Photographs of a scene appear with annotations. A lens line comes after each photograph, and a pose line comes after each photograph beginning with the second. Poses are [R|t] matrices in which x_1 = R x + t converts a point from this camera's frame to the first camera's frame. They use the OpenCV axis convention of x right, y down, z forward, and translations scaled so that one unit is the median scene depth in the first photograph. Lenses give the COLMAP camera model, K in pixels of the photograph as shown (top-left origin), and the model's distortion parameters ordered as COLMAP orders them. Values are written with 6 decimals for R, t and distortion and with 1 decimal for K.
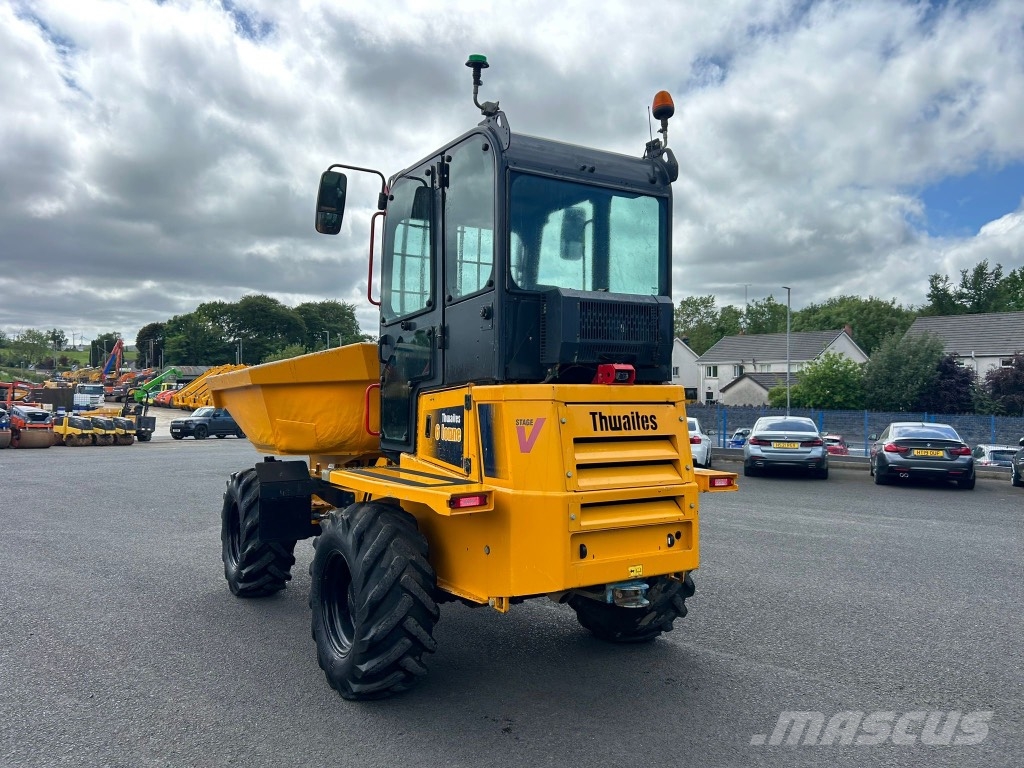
lens RADIAL K [[778.9, 0, 490.4], [0, 778.9, 381.1], [0, 0, 1]] dist [0.048239, -0.057266]
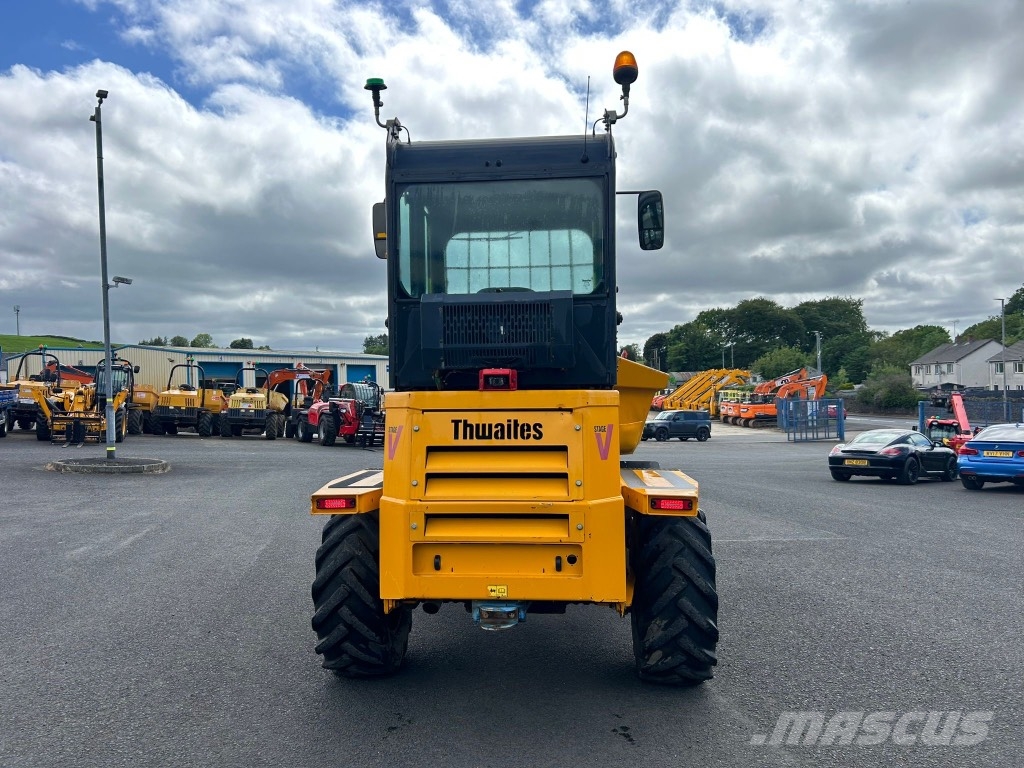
lens RADIAL K [[780.3, 0, 494.0], [0, 780.3, 379.9], [0, 0, 1]] dist [0.026195, -0.009844]
pose [[0.803692, -0.025511, -0.594498, 0.639062], [0.021653, 0.999673, -0.013625, 0.003904], [0.594651, -0.001922, 0.803982, 0.215993]]
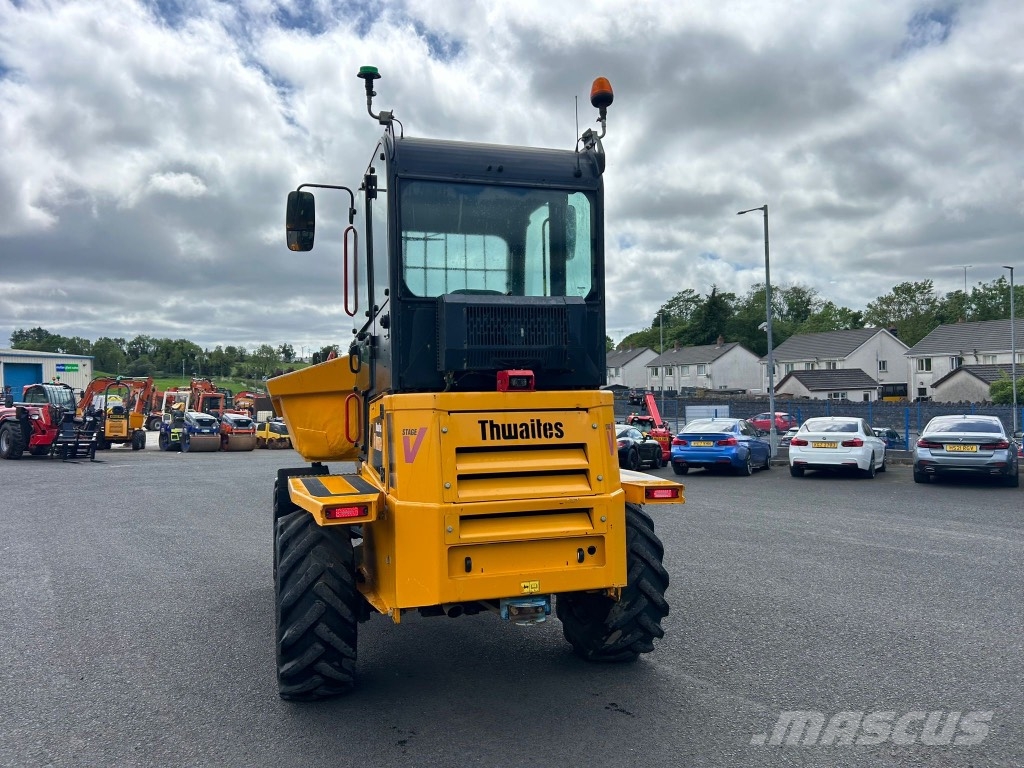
lens RADIAL K [[778.9, 0, 490.4], [0, 778.9, 381.1], [0, 0, 1]] dist [0.048239, -0.057266]
pose [[0.968260, -0.023625, -0.248828, 0.328625], [0.023034, 0.999721, -0.005285, -0.003258], [0.248883, -0.000614, 0.968533, 0.057289]]
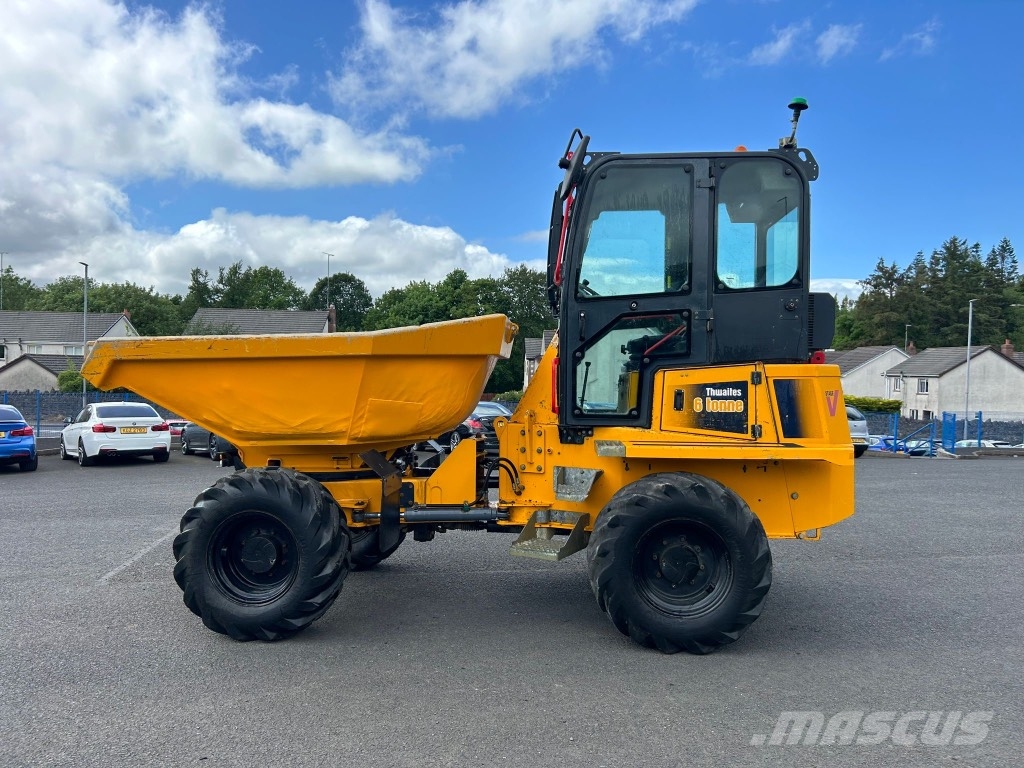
lens RADIAL K [[780.3, 0, 494.0], [0, 780.3, 379.9], [0, 0, 1]] dist [0.026195, -0.009844]
pose [[0.582522, 0.008896, 0.812767, -1.147232], [-0.022083, 0.999744, 0.004884, 0.030494], [-0.812515, -0.020793, 0.582569, 0.580943]]
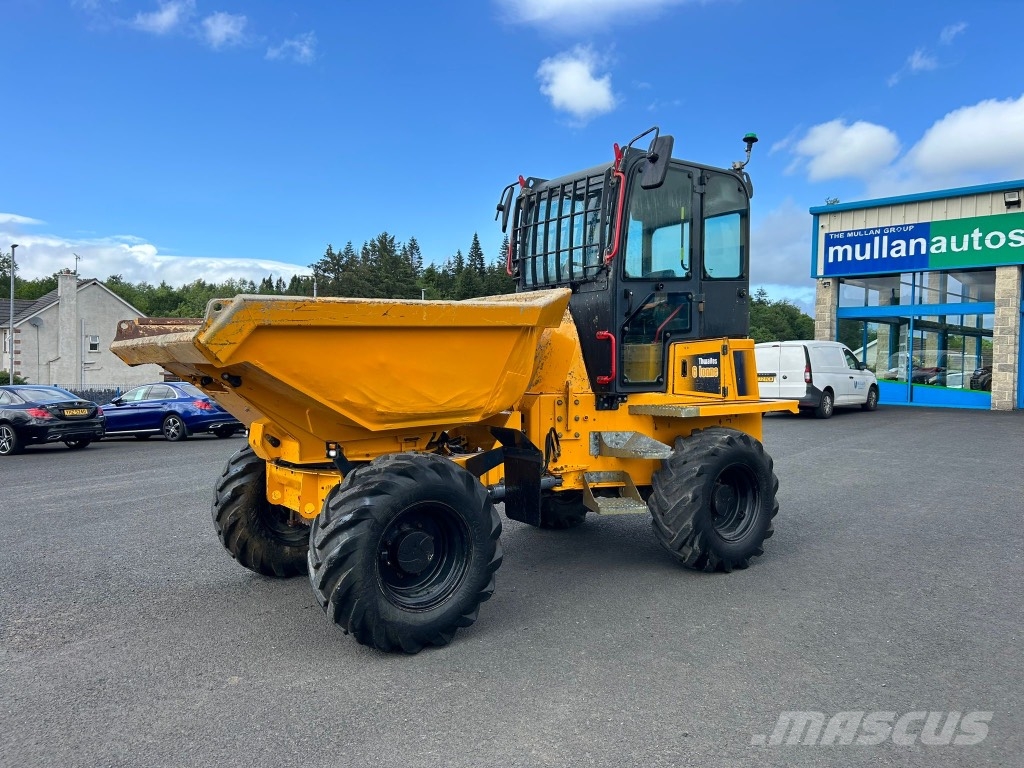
lens RADIAL K [[784.2, 0, 494.3], [0, 784.2, 370.5], [0, 0, 1]] dist [0.026556, -0.010283]
pose [[-0.083656, -0.009714, 0.996447, -1.401584], [-0.013487, 0.999872, 0.008615, 0.055722], [-0.996403, -0.012718, -0.083777, 1.456922]]
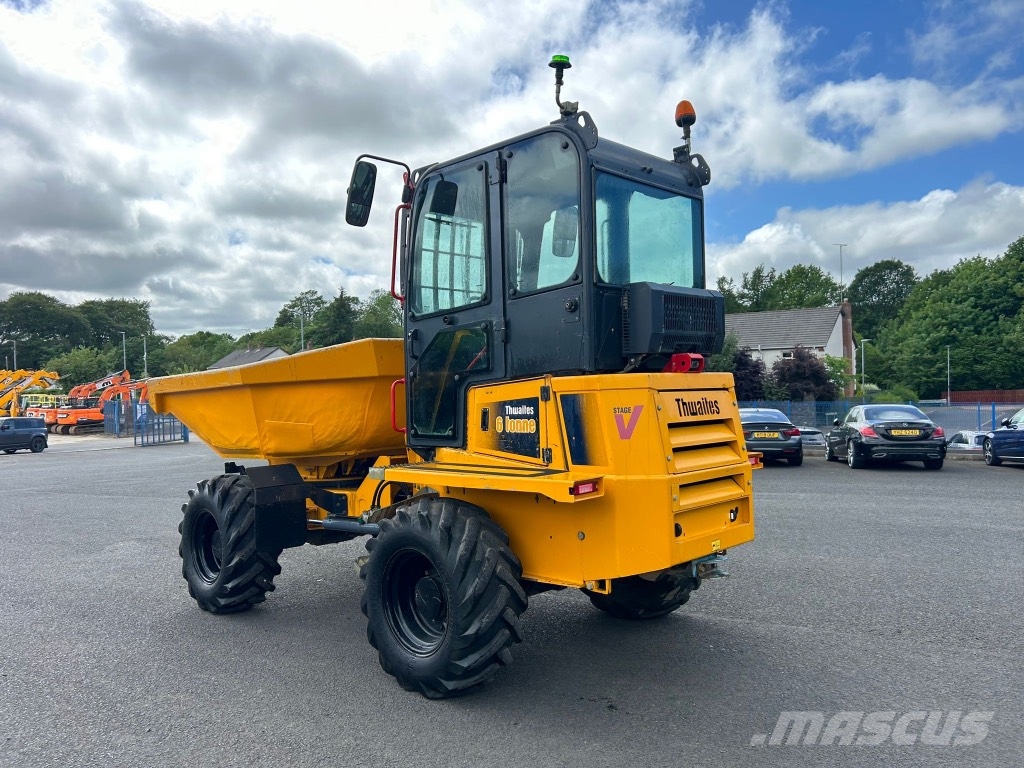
lens RADIAL K [[781.3, 0, 489.0], [0, 781.3, 378.0], [0, 0, 1]] dist [0.052701, -0.063768]
pose [[0.970672, -0.022497, 0.239353, -0.319704], [0.023239, 0.999730, -0.000277, 0.004947], [-0.239282, 0.005831, 0.970933, 0.020603]]
